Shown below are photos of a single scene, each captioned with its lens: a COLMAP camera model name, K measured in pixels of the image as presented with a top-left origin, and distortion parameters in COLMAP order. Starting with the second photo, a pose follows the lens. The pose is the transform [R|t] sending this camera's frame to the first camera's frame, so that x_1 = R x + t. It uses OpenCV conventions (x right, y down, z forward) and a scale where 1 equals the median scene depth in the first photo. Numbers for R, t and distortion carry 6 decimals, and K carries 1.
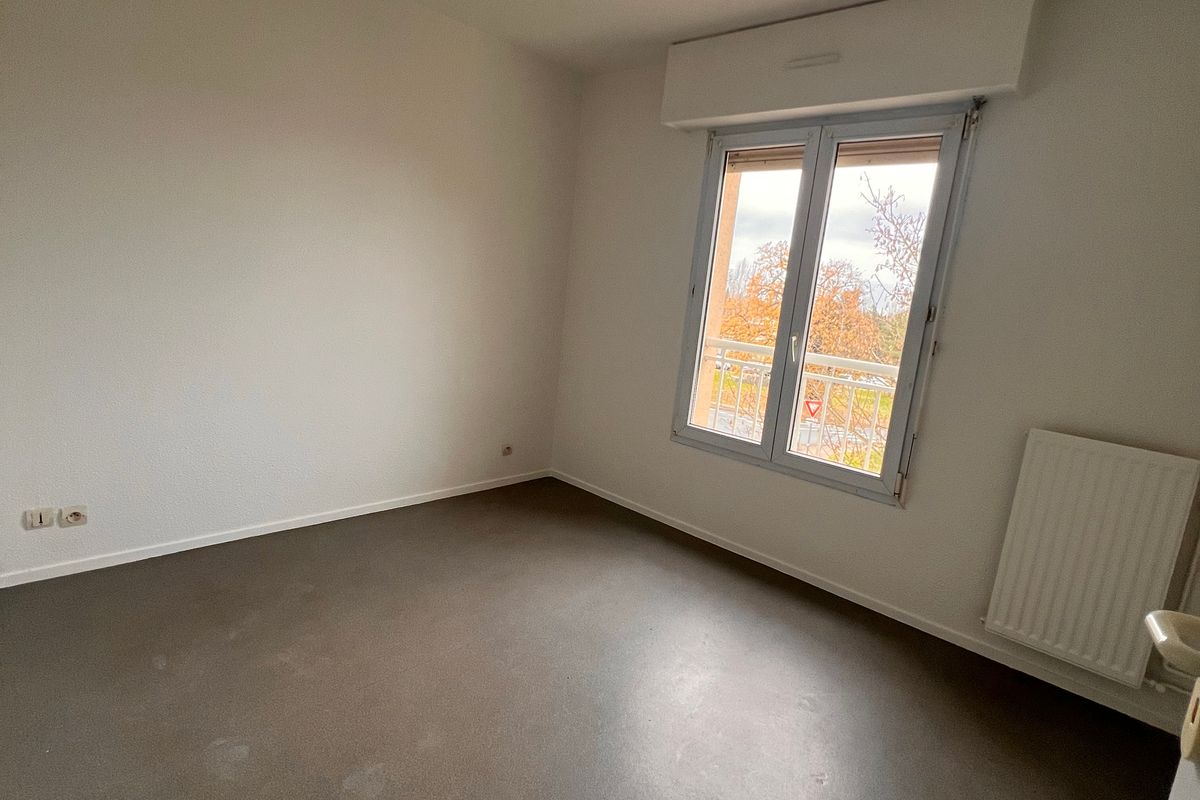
lens RADIAL K [[638.4, 0, 600.0], [0, 638.4, 400.0], [0, 0, 1]] dist [0.001956, 0.000622]
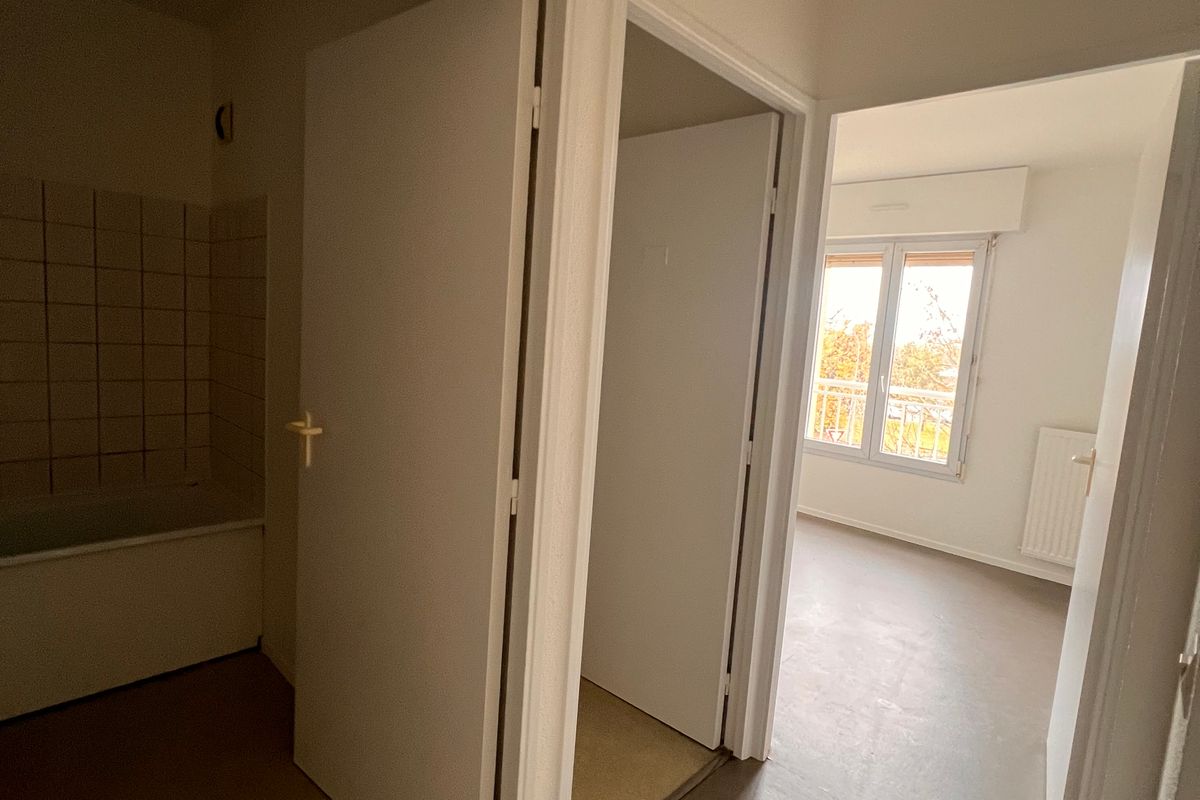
lens RADIAL K [[638.4, 0, 600.0], [0, 638.4, 400.0], [0, 0, 1]] dist [0.001956, 0.000622]
pose [[0.999426, -0.030574, -0.014606, -0.386072], [0.029648, 0.997764, -0.059901, 0.033203], [0.016405, 0.059433, 0.998097, -0.590830]]
